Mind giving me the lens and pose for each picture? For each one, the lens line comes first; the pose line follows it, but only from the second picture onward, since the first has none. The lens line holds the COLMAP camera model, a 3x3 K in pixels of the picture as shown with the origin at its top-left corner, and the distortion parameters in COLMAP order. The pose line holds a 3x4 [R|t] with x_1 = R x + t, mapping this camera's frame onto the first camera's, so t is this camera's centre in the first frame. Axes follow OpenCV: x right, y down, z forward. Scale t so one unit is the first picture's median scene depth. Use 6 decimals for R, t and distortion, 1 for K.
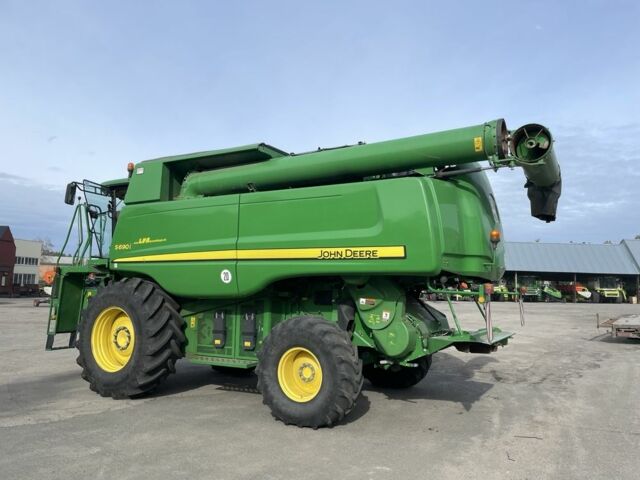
lens RADIAL K [[484.3, 0, 320.0], [0, 484.3, 240.0], [0, 0, 1]] dist [0.084626, -0.360042]
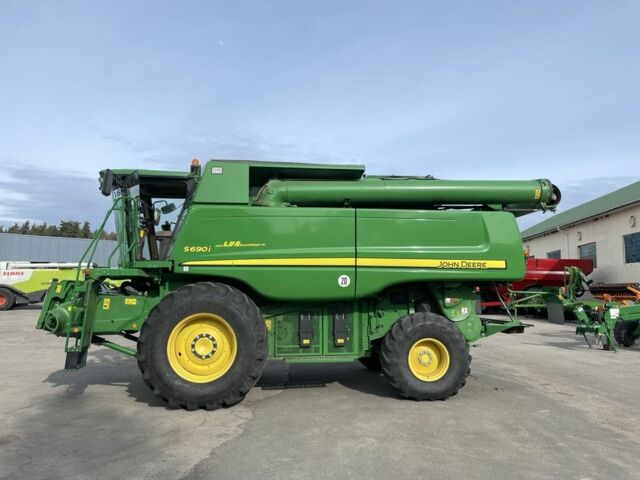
lens RADIAL K [[466.3, 0, 329.3], [0, 466.3, 240.1], [0, 0, 1]] dist [0.033252, 0.000027]
pose [[0.825537, 0.048808, 0.562234, -0.792003], [-0.046529, 0.998748, -0.018382, 0.001690], [-0.562427, -0.010986, 0.826774, 0.123025]]
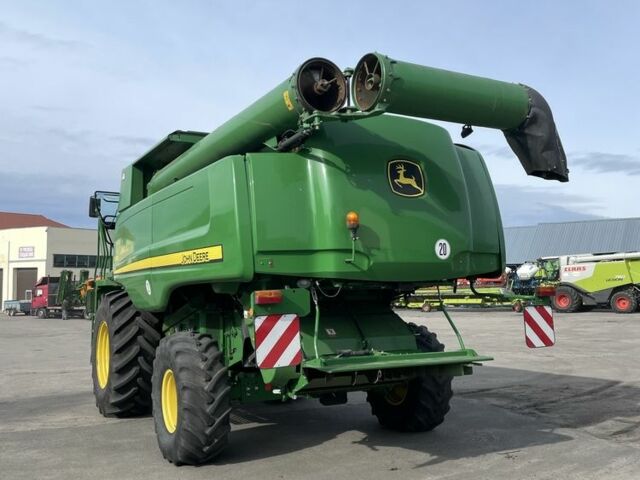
lens RADIAL K [[633.7, 0, 320.0], [0, 633.7, 240.0], [0, 0, 1]] dist [0.009548, 0.003702]
pose [[0.856110, -0.068449, -0.512240, 0.650648], [0.076951, 0.997024, -0.004621, 0.016596], [0.511032, -0.035461, 0.858830, 0.152281]]
